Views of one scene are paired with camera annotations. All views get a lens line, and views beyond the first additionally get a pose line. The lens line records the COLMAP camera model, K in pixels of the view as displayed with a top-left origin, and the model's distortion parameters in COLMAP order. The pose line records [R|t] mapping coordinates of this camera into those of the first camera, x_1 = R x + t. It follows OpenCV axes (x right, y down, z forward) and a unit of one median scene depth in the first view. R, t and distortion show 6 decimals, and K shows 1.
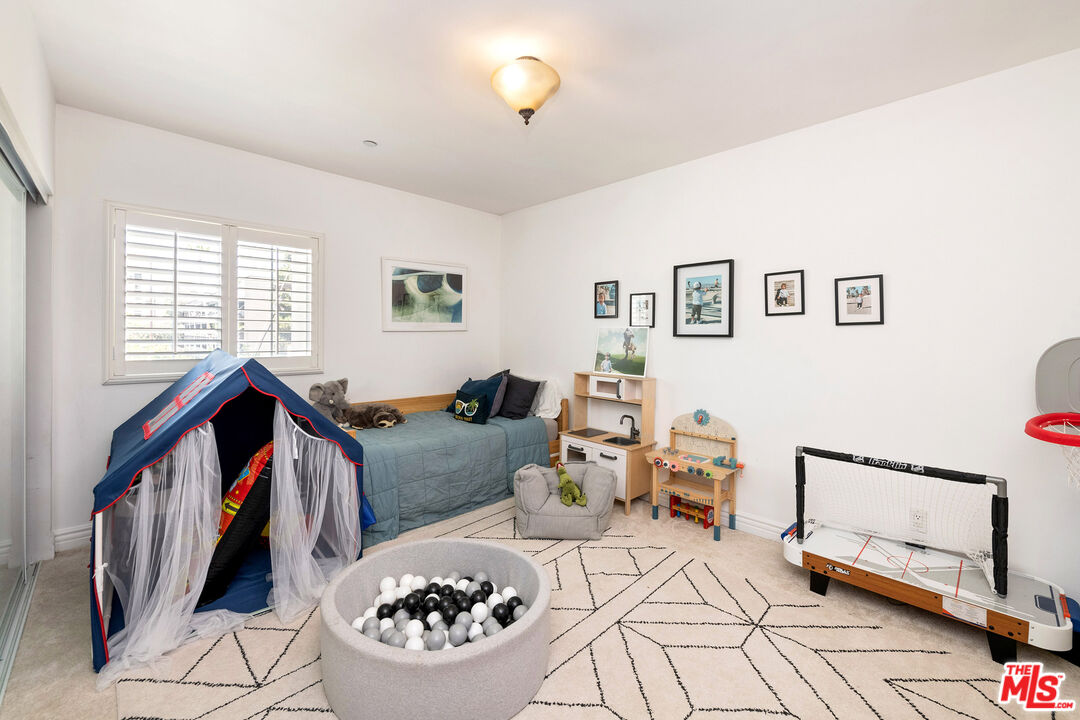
lens RADIAL K [[426.7, 0, 528.9], [0, 426.7, 337.1], [0, 0, 1]] dist [-0.010172, 0.000465]
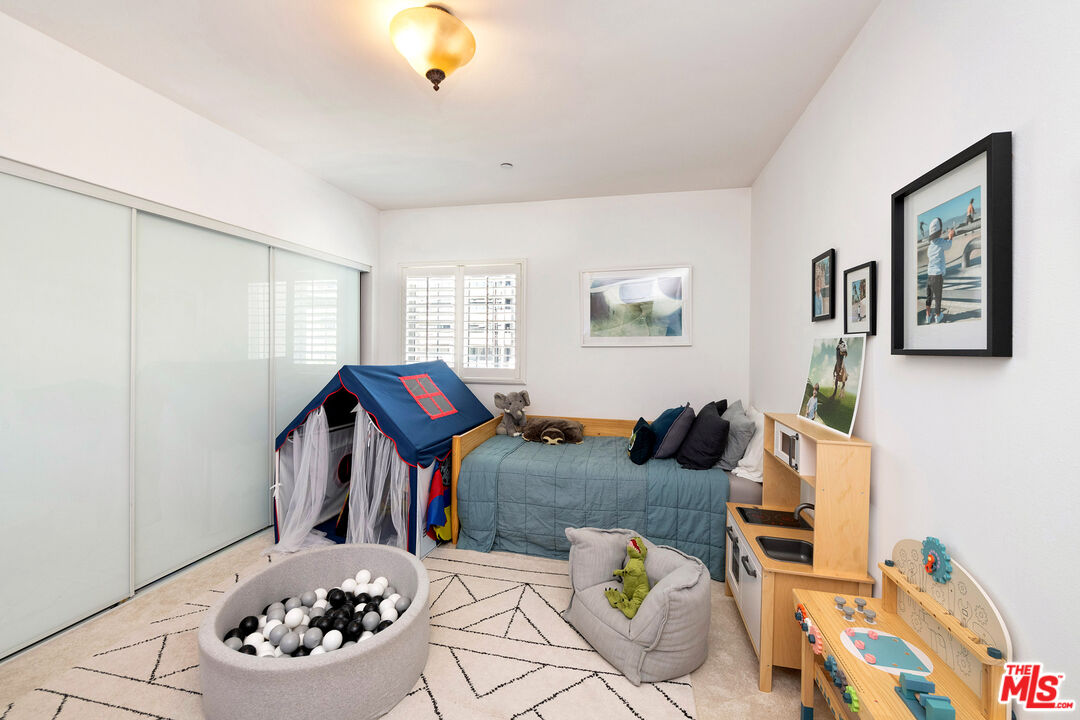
lens RADIAL K [[426.7, 0, 543.4], [0, 426.7, 349.8], [0, 0, 1]] dist [-0.010172, 0.000465]
pose [[0.562269, 0.001284, -0.826953, 0.513820], [-0.011653, 0.999912, -0.006370, 0.000654], [0.826872, 0.013218, 0.562234, 0.470853]]
